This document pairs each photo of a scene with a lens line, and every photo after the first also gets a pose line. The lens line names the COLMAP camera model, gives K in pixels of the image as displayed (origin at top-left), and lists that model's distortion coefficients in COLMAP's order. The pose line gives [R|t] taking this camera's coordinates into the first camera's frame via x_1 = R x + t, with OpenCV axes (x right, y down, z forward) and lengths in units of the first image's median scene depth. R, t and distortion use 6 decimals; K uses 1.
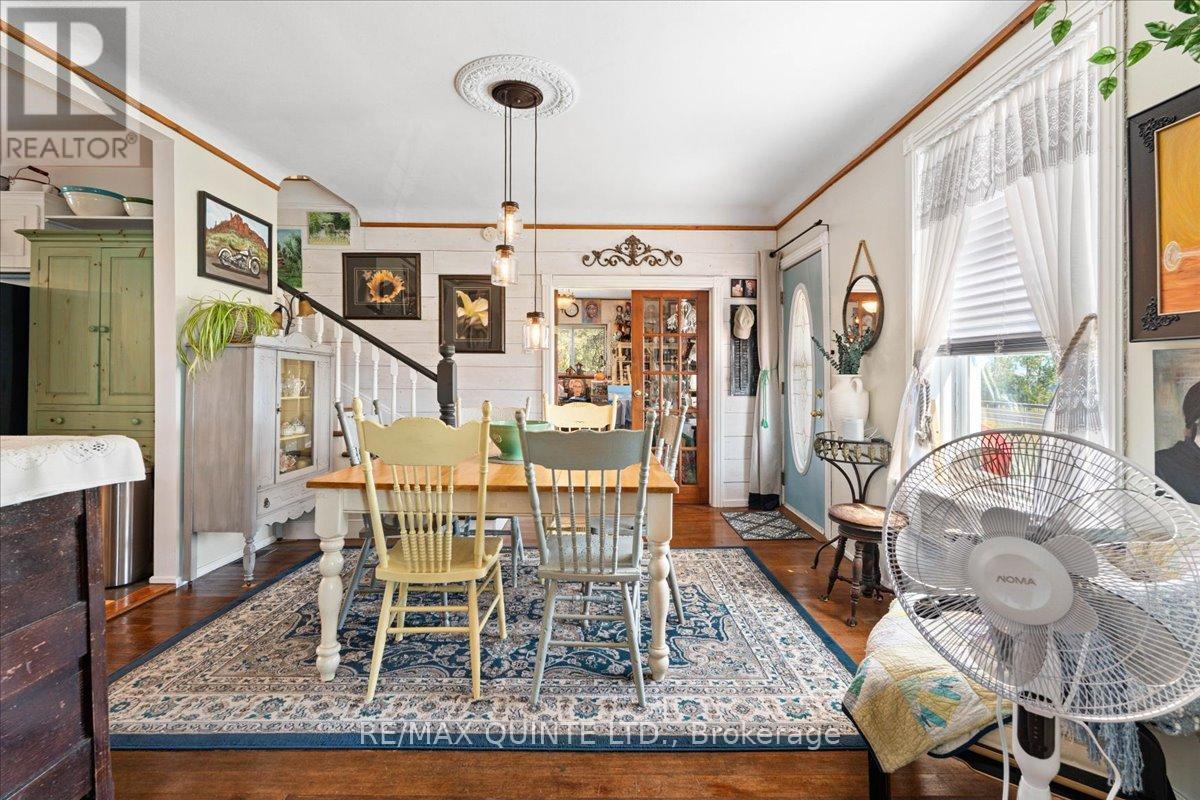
lens RADIAL K [[538.6, 0, 596.3], [0, 538.6, 377.4], [0, 0, 1]] dist [-0.007818, 0.000118]
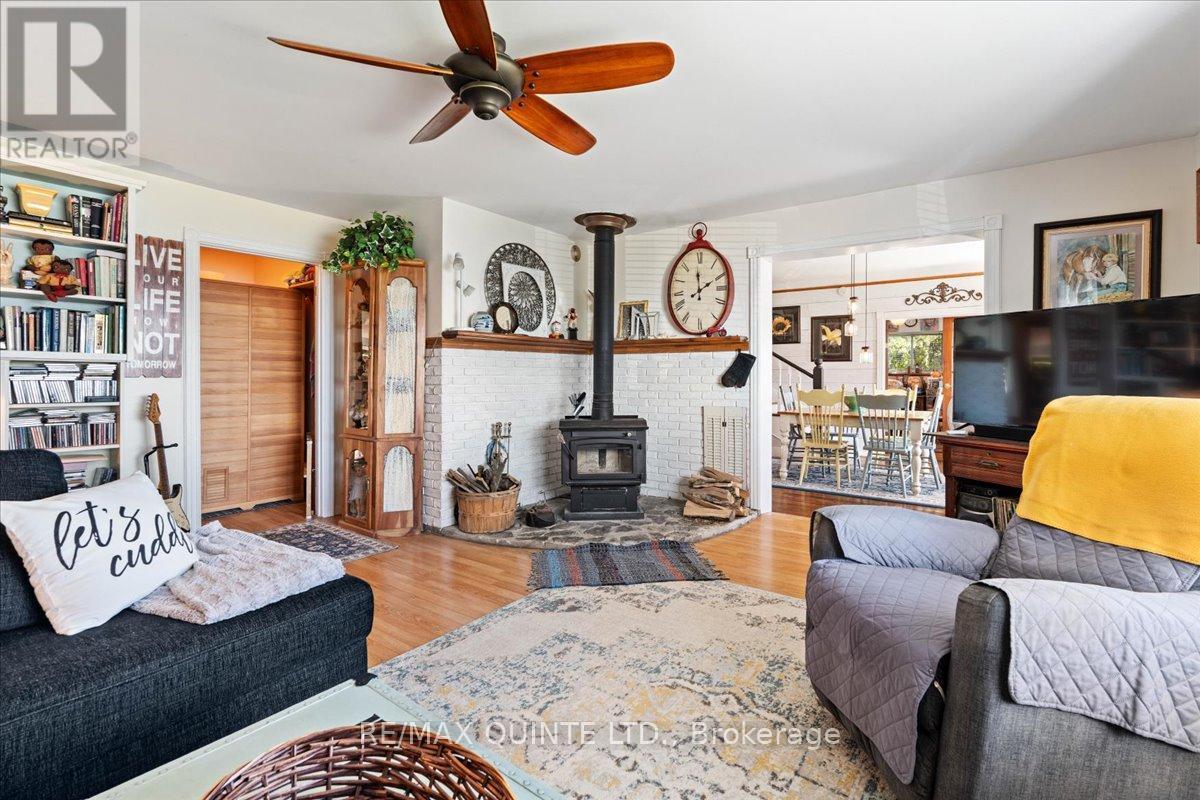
lens RADIAL K [[538.6, 0, 596.3], [0, 538.6, 377.4], [0, 0, 1]] dist [-0.007818, 0.000118]
pose [[0.812512, -0.006147, -0.582912, 0.156550], [0.008294, 0.999965, 0.001016, -0.003585], [0.582885, -0.005661, 0.812535, -0.821255]]
